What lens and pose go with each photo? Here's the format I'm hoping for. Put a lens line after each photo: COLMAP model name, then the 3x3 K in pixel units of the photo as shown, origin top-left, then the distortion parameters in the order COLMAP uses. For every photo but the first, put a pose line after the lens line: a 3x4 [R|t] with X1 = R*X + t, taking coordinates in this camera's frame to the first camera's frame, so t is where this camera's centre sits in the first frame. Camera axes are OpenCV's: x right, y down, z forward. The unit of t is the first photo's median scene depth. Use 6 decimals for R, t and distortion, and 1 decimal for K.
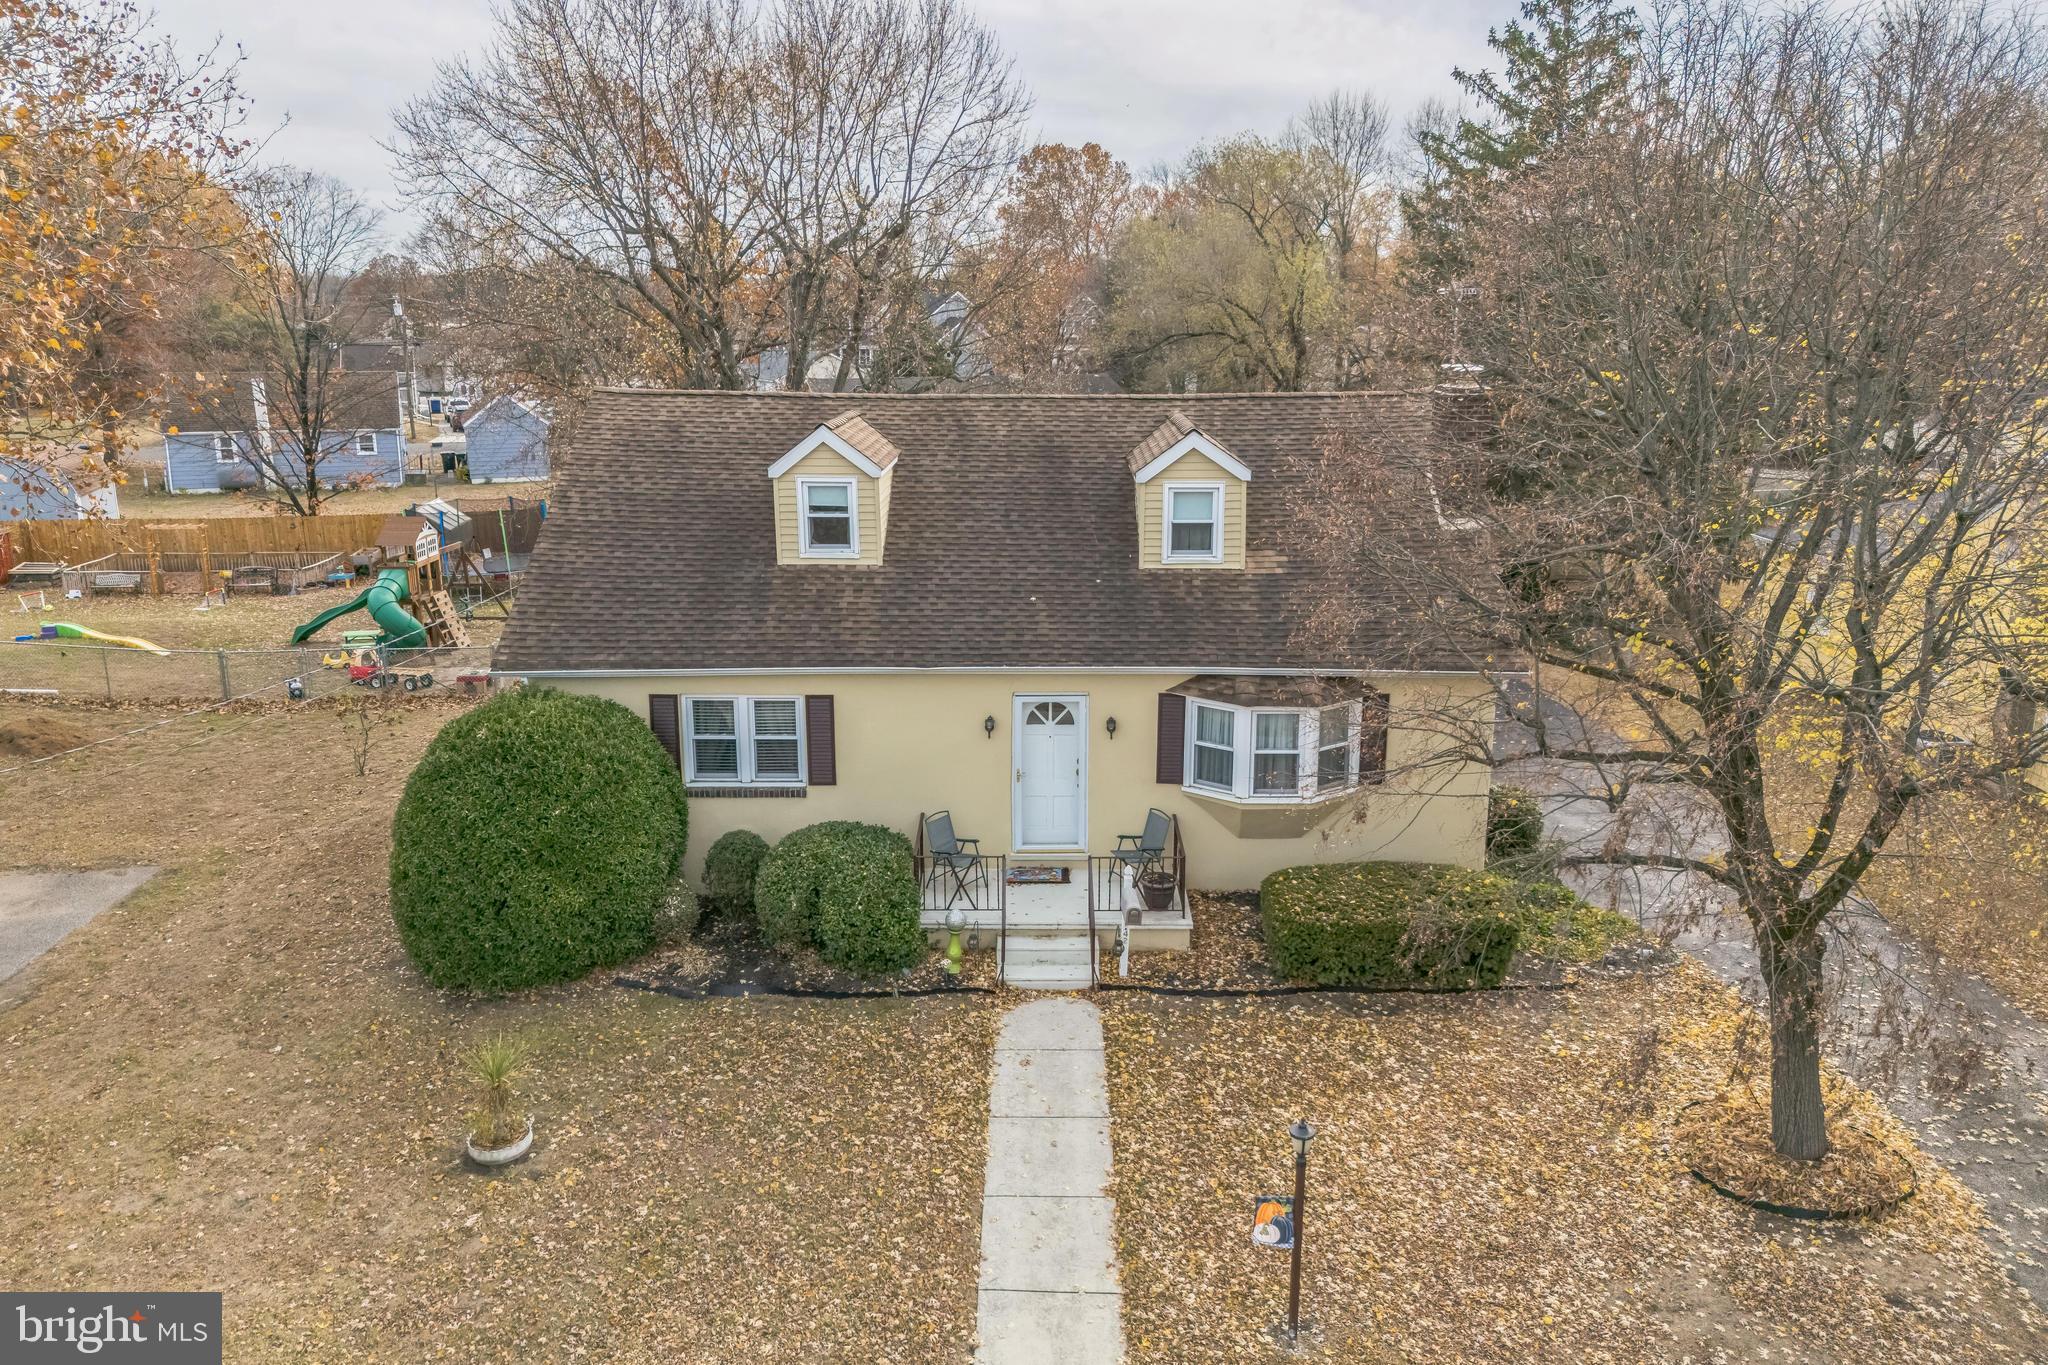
lens RADIAL K [[1522.4, 0, 1025.3], [0, 1522.4, 666.6], [0, 0, 1]] dist [0.028212, -0.020318]
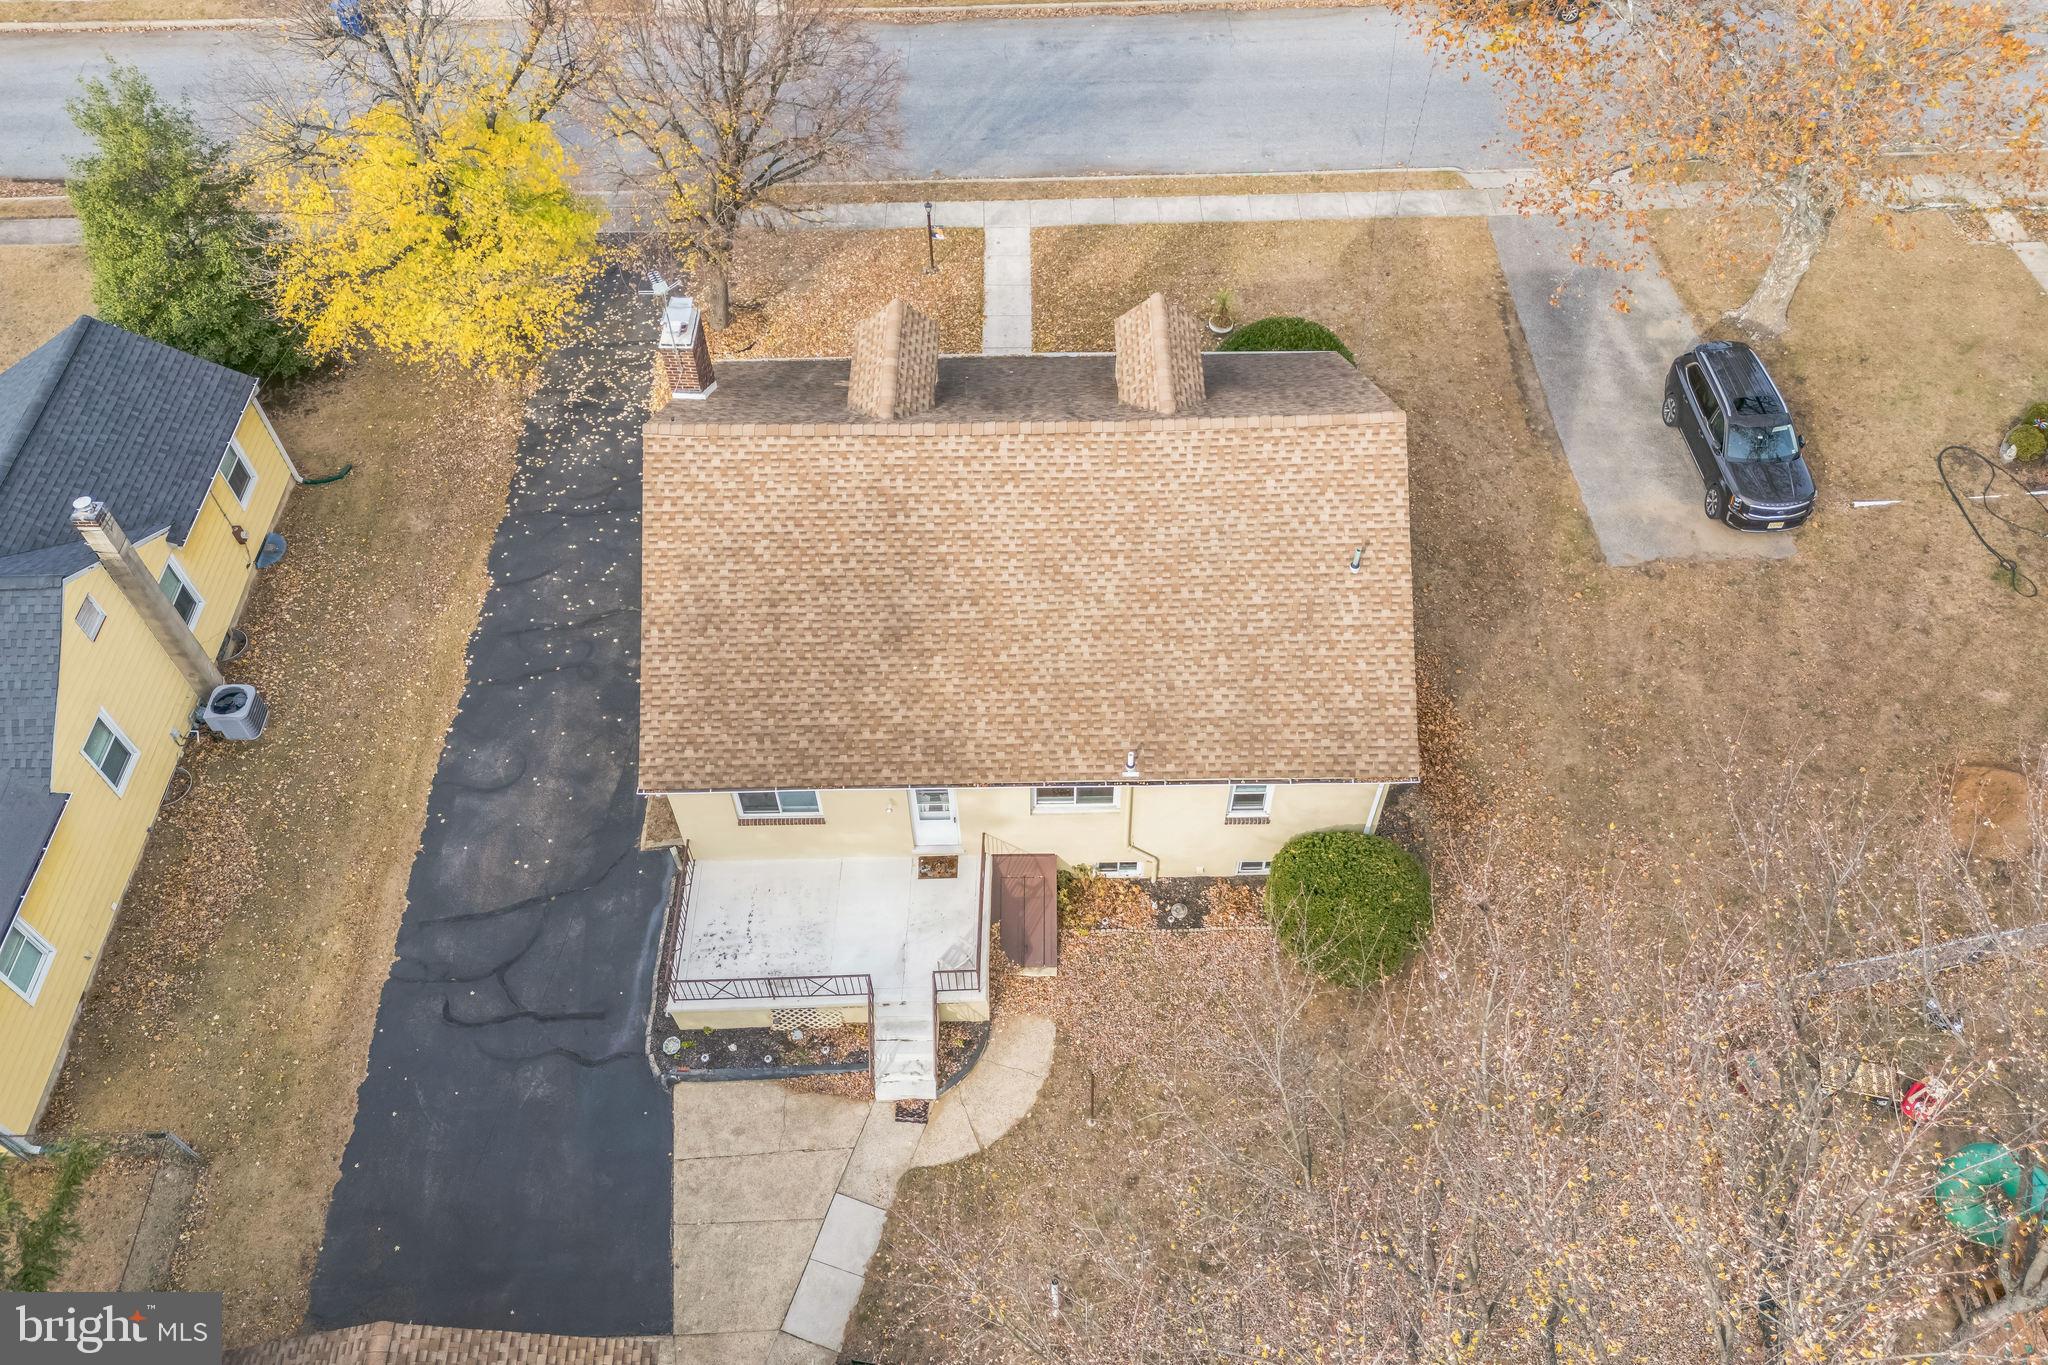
lens RADIAL K [[1522.4, 0, 1029.2], [0, 1522.4, 679.6], [0, 0, 1]] dist [0.028212, -0.020318]
pose [[-0.999819, 0.018872, -0.002277, -0.003306], [0.005684, 0.411120, 0.911564, -1.436894], [0.018139, 0.911386, -0.411153, 2.094819]]
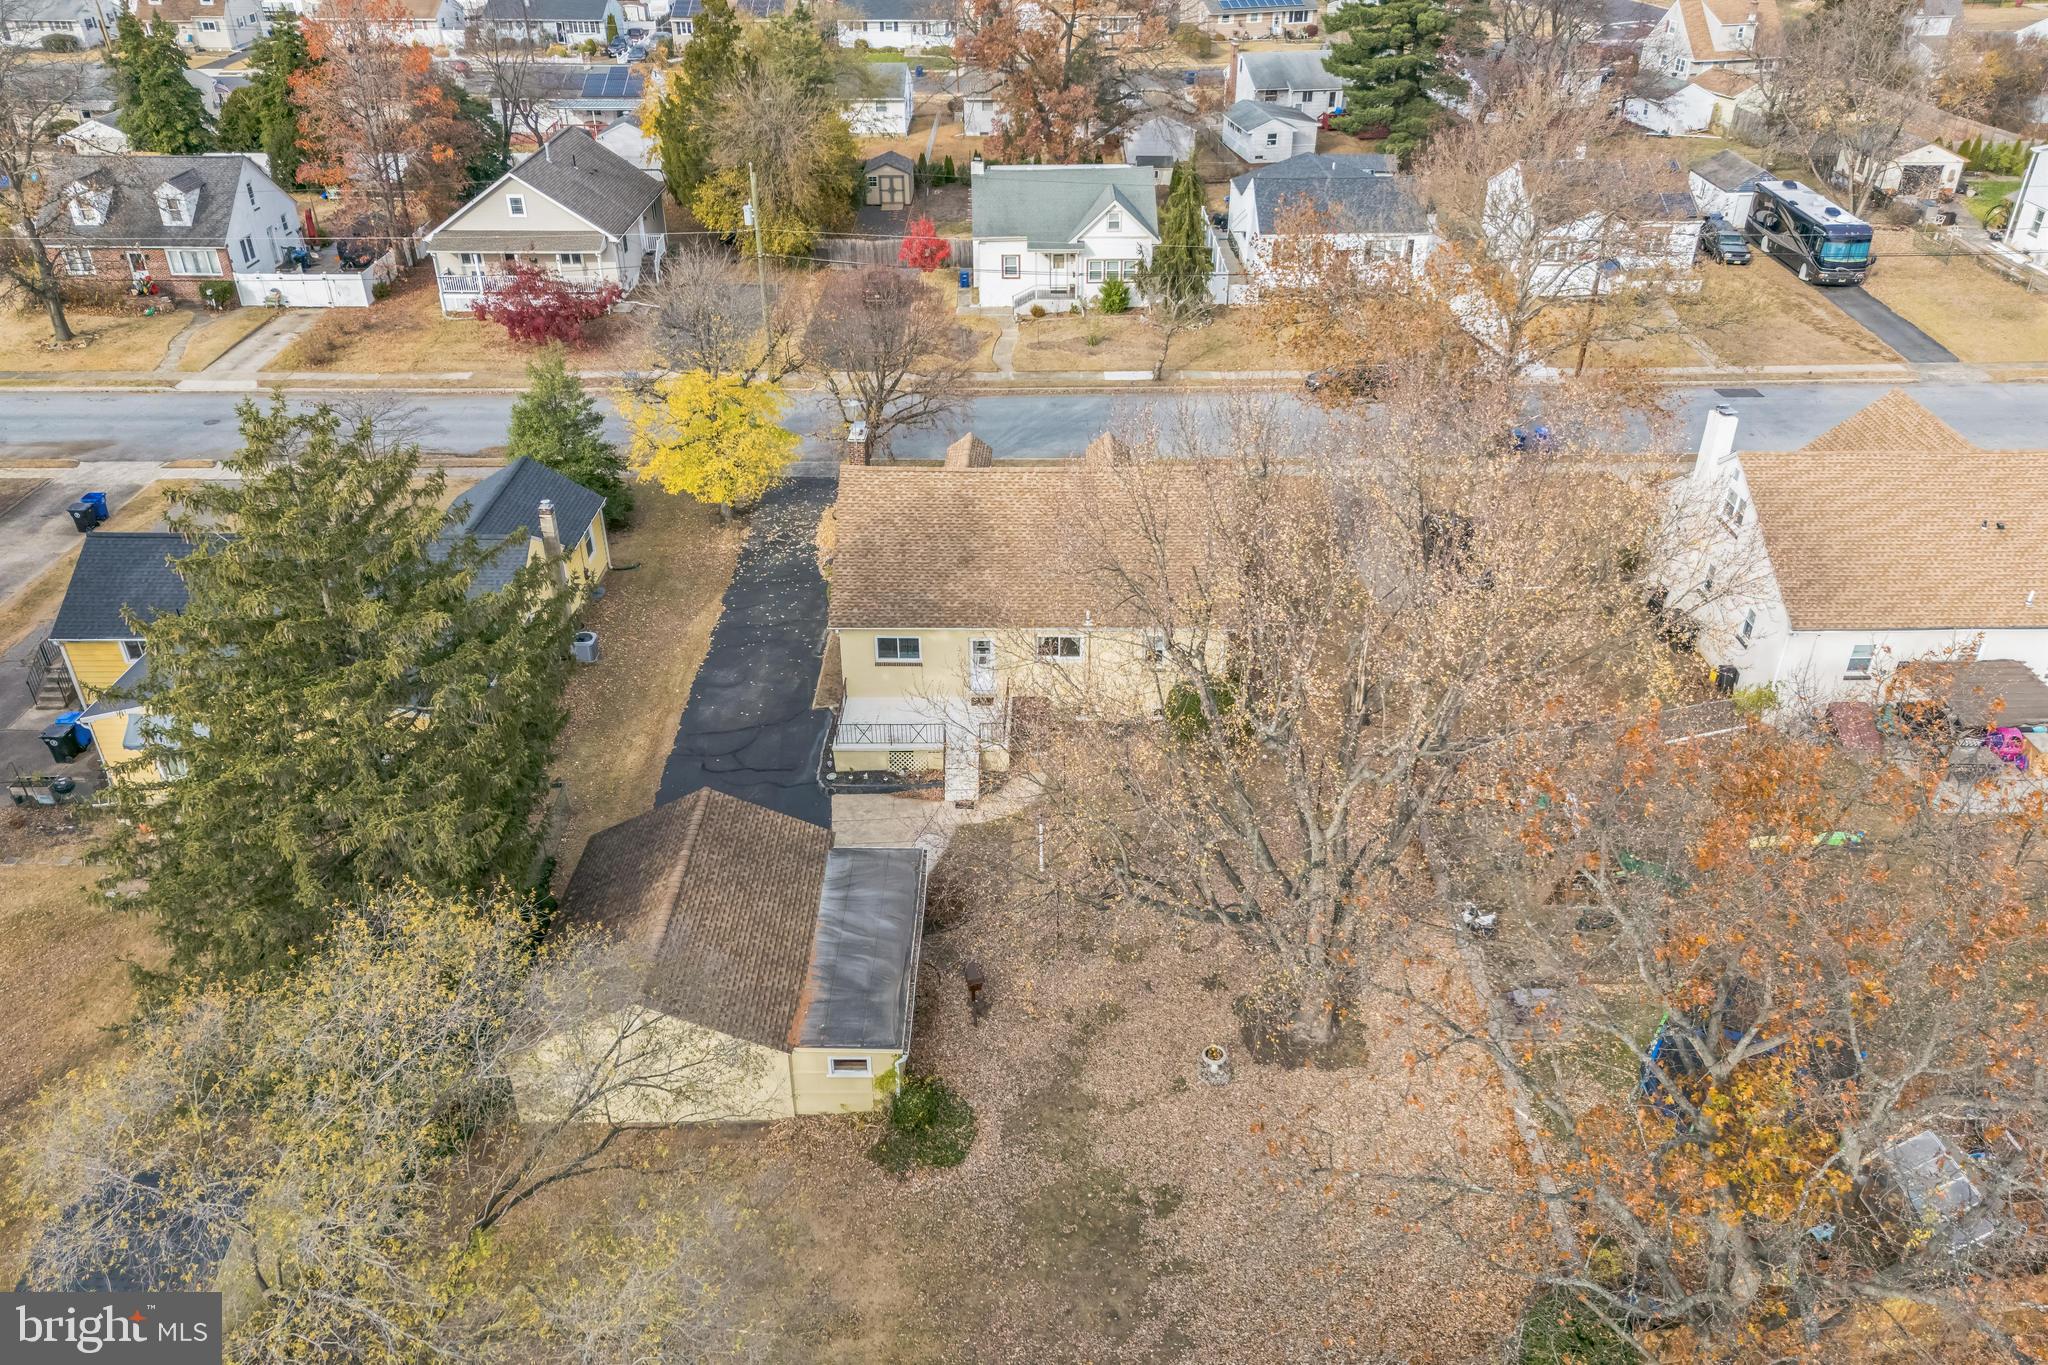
lens RADIAL K [[1522.4, 0, 1032.5], [0, 1522.4, 683.0], [0, 0, 1]] dist [0.028212, -0.020318]
pose [[-0.999984, -0.000639, 0.005552, -0.016513], [0.003439, 0.712821, 0.701338, -1.898623], [-0.004406, 0.701346, -0.712808, 3.537728]]
